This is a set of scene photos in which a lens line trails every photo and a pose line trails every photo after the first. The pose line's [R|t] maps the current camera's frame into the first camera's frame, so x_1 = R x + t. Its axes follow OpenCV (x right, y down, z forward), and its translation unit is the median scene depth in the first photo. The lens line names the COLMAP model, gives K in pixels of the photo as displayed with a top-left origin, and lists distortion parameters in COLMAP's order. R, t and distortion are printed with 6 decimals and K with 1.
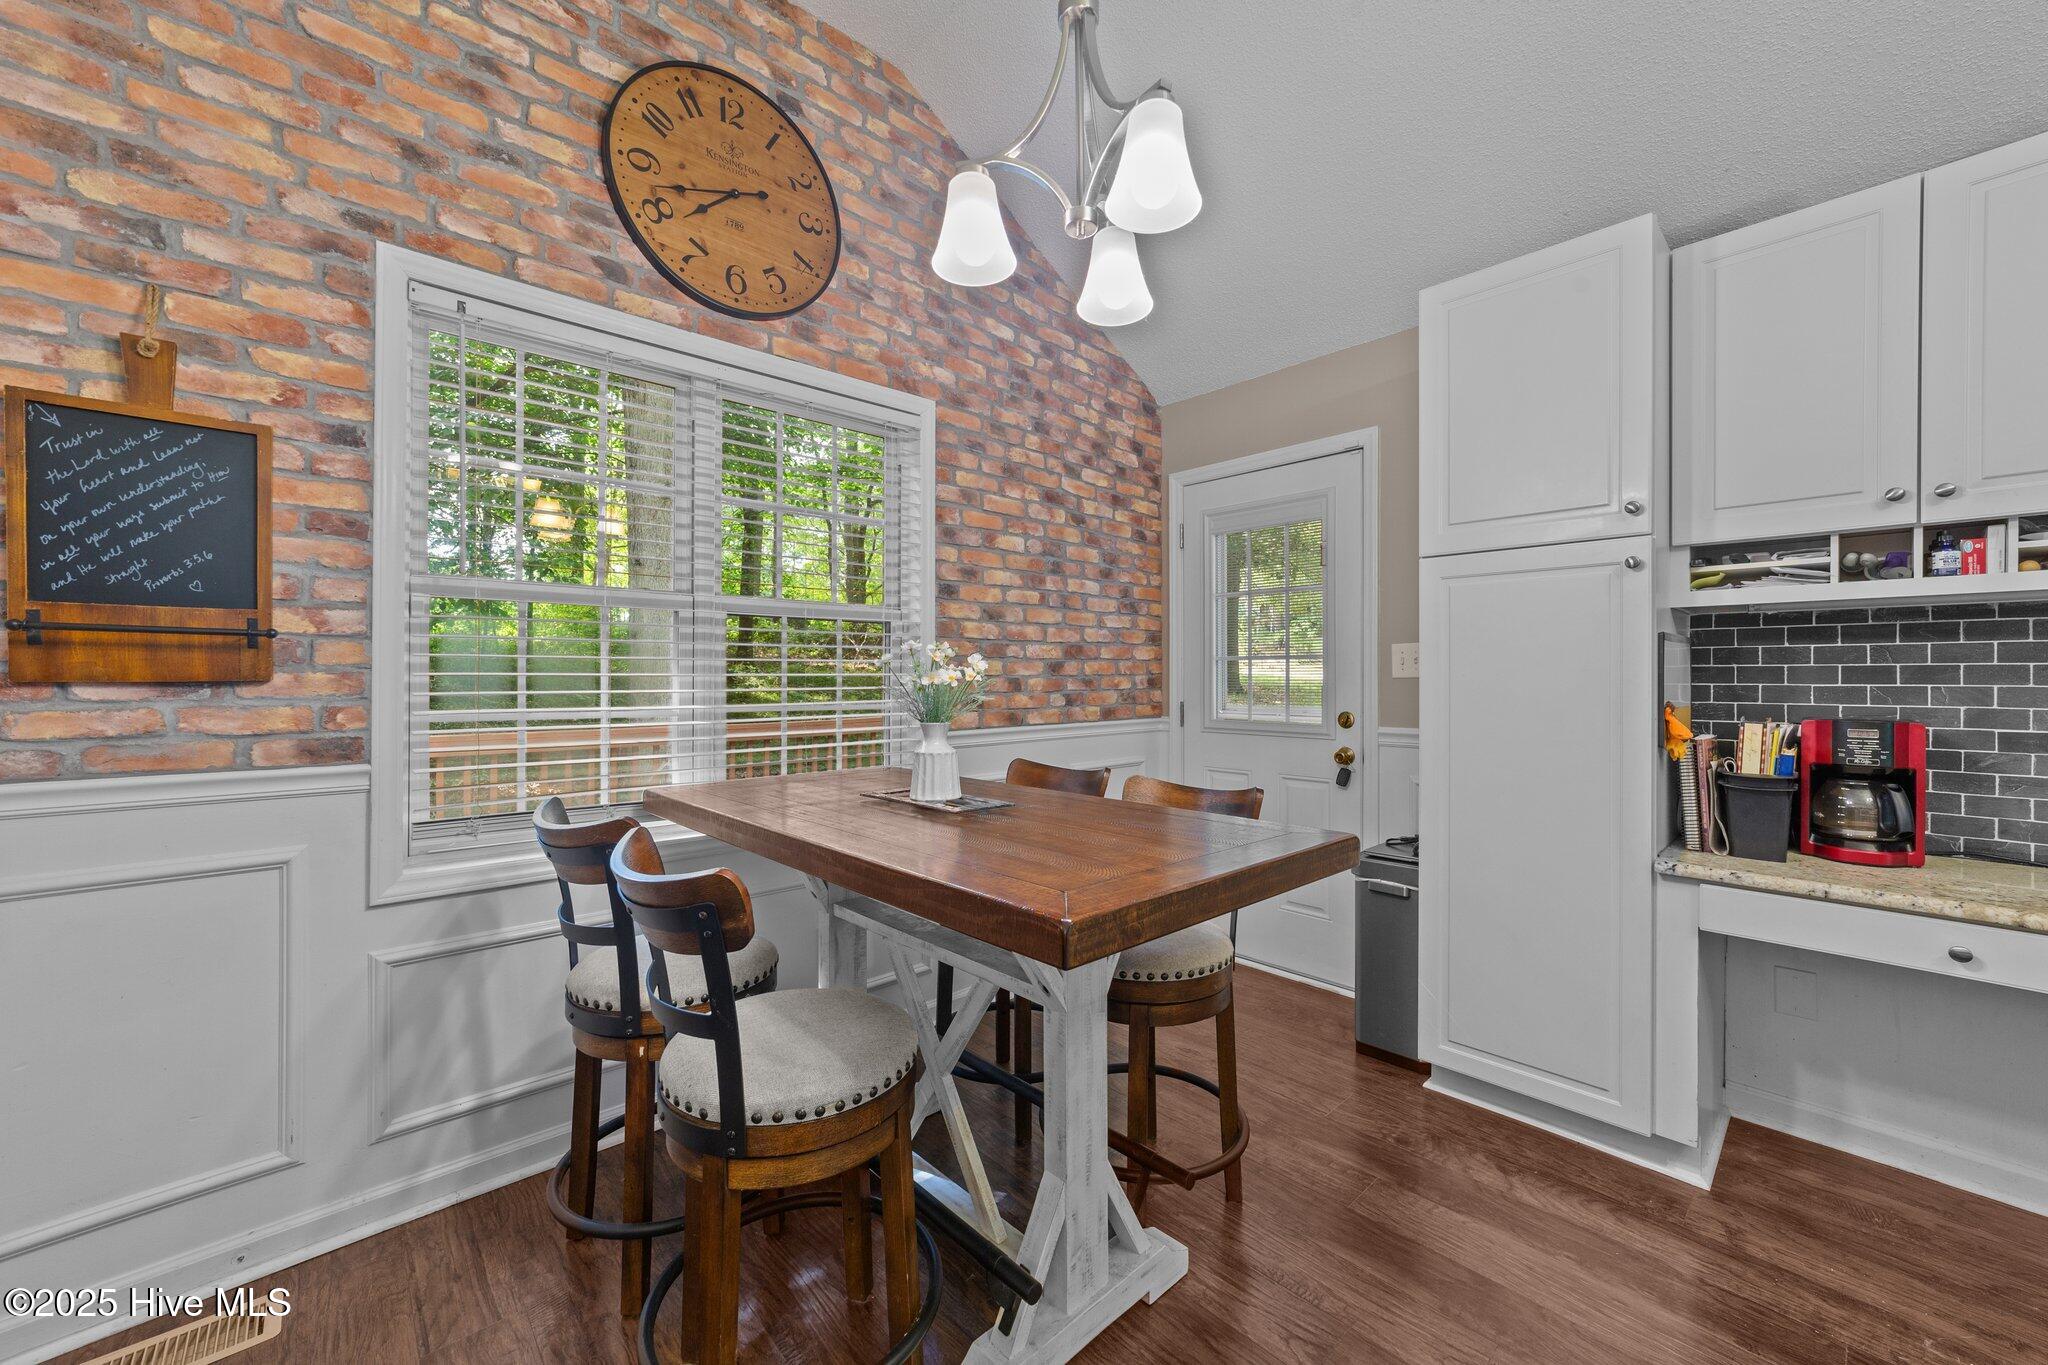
lens RADIAL K [[792.0, 0, 1031.5], [0, 792.0, 675.7], [0, 0, 1]] dist [-0.013355, 0.008120]
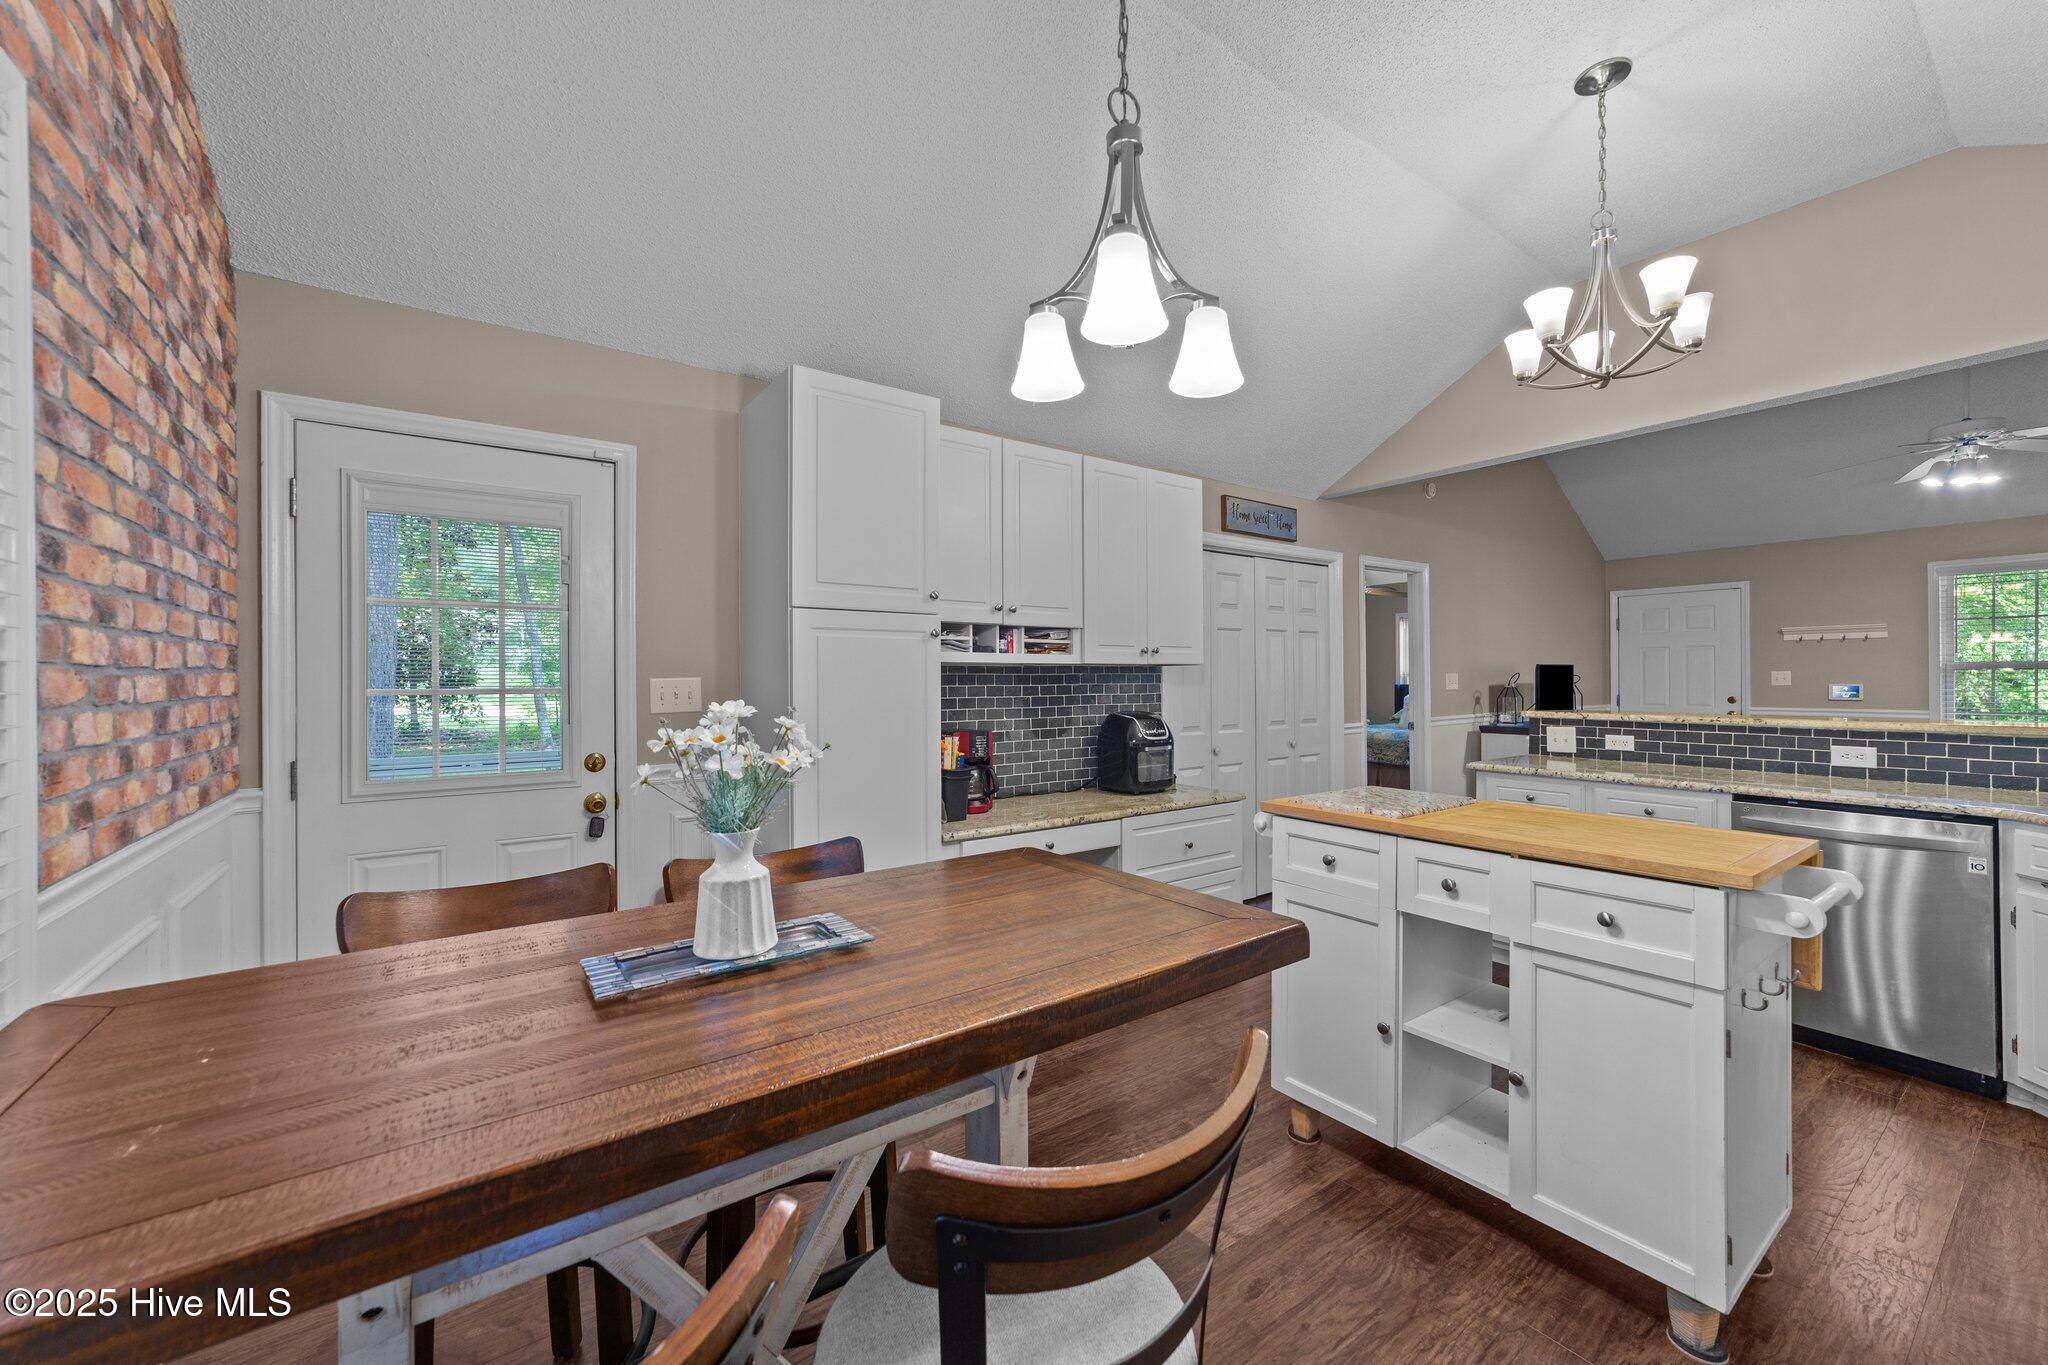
lens RADIAL K [[792.0, 0, 1030.0], [0, 792.0, 676.7], [0, 0, 1]] dist [-0.013355, 0.008120]
pose [[0.121883, 0.003454, 0.992538, -0.627205], [0.003479, 0.999986, -0.003907, -0.052100], [-0.992538, 0.003929, 0.121869, 0.597652]]
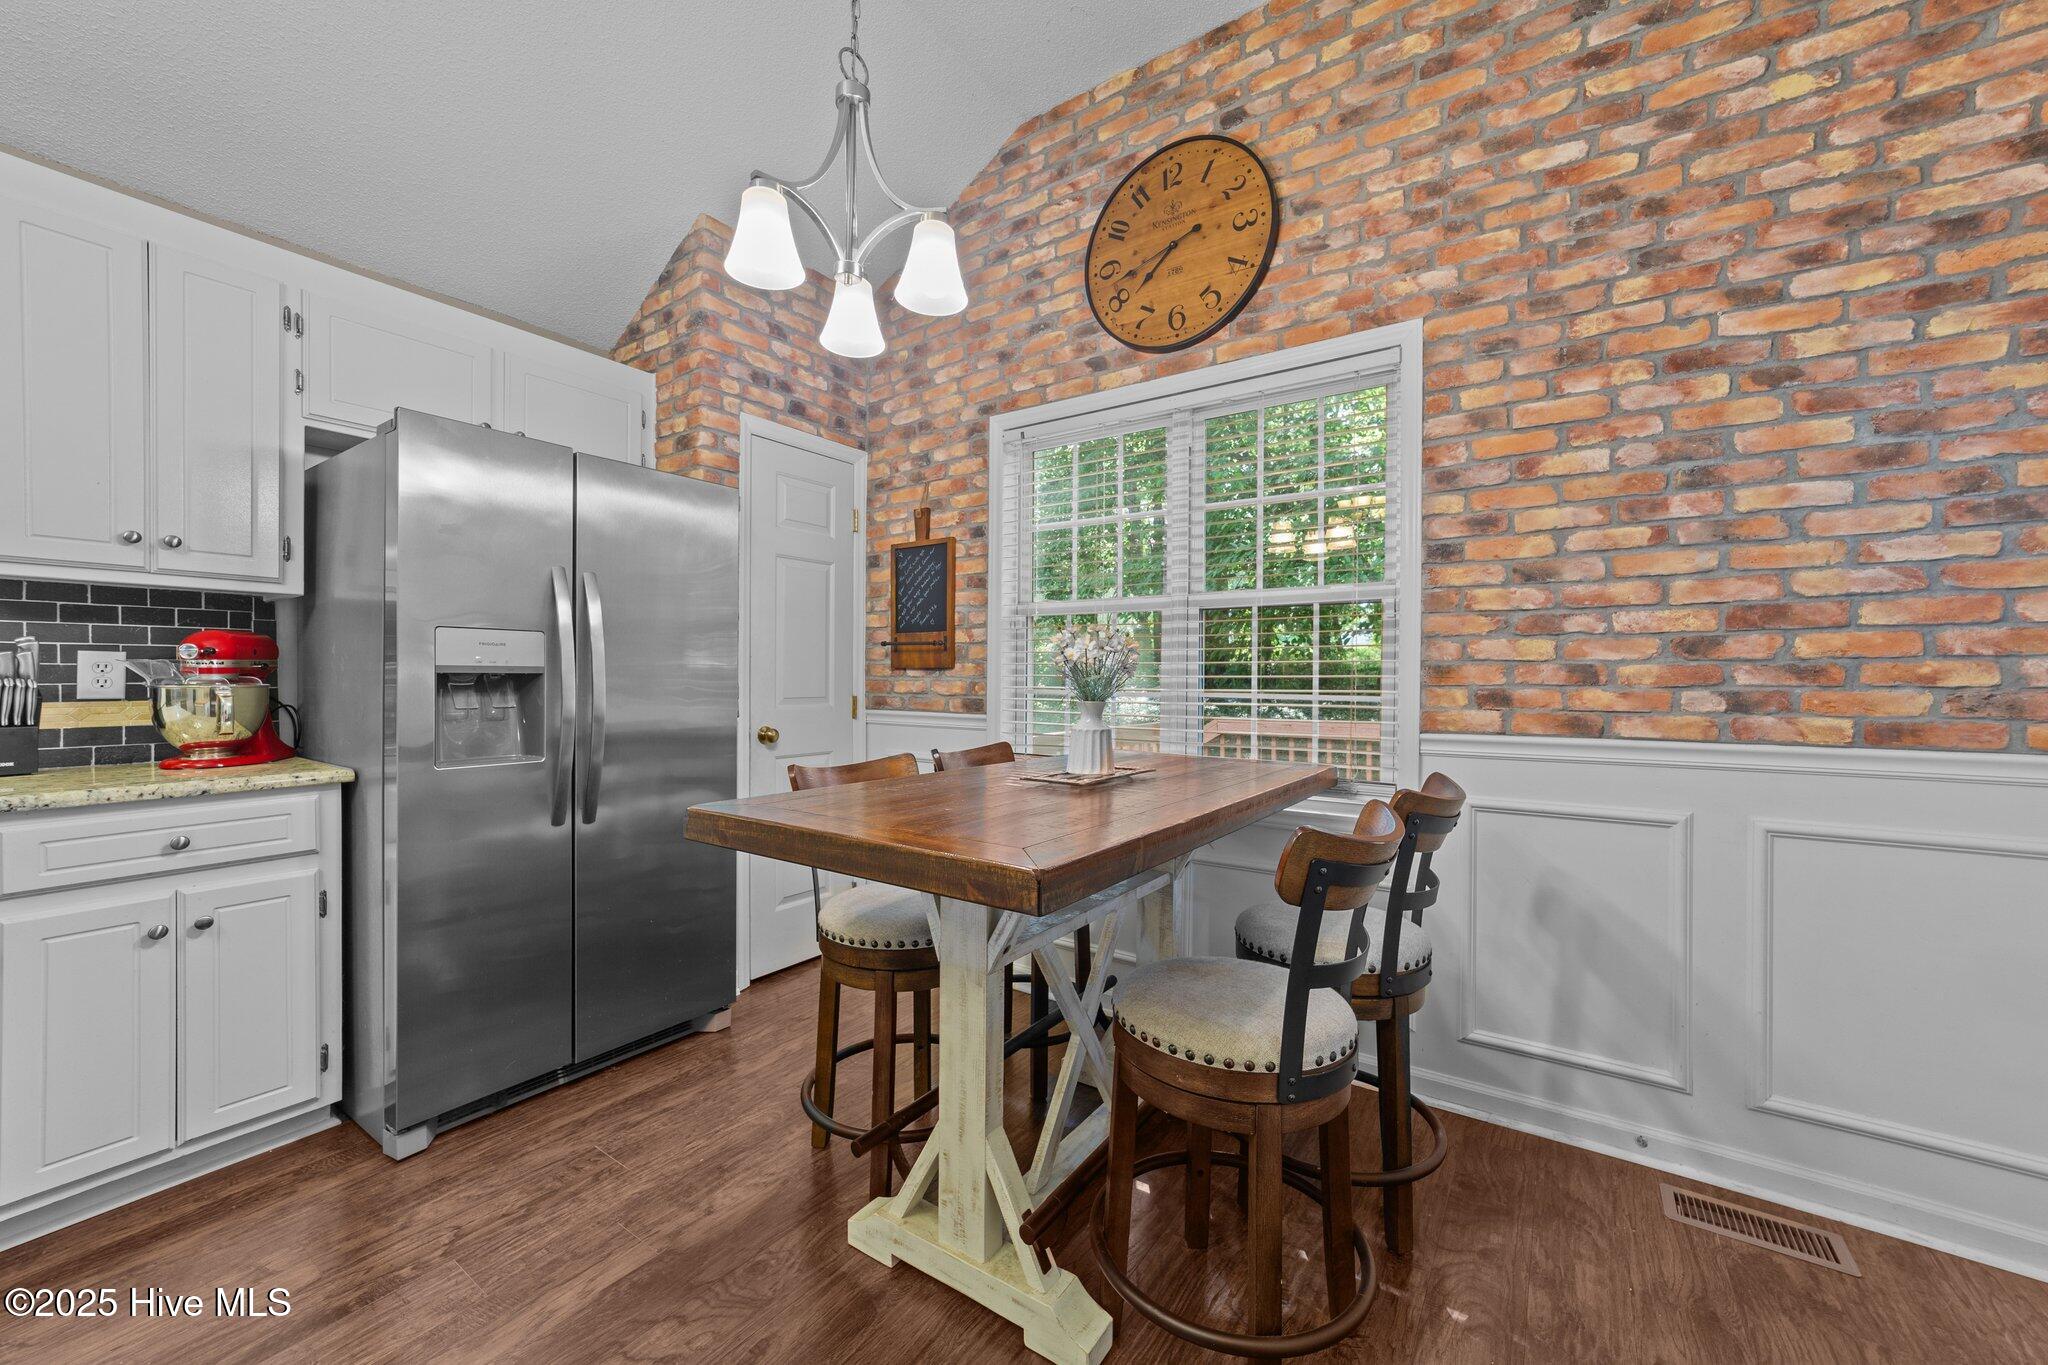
lens RADIAL K [[792.0, 0, 1028.2], [0, 792.0, 677.1], [0, 0, 1]] dist [-0.013355, 0.008120]
pose [[0.214923, 0.000526, -0.976631, 0.771096], [-0.004877, 0.999988, -0.000535, 0.023792], [0.976619, 0.004878, 0.214923, 0.600035]]
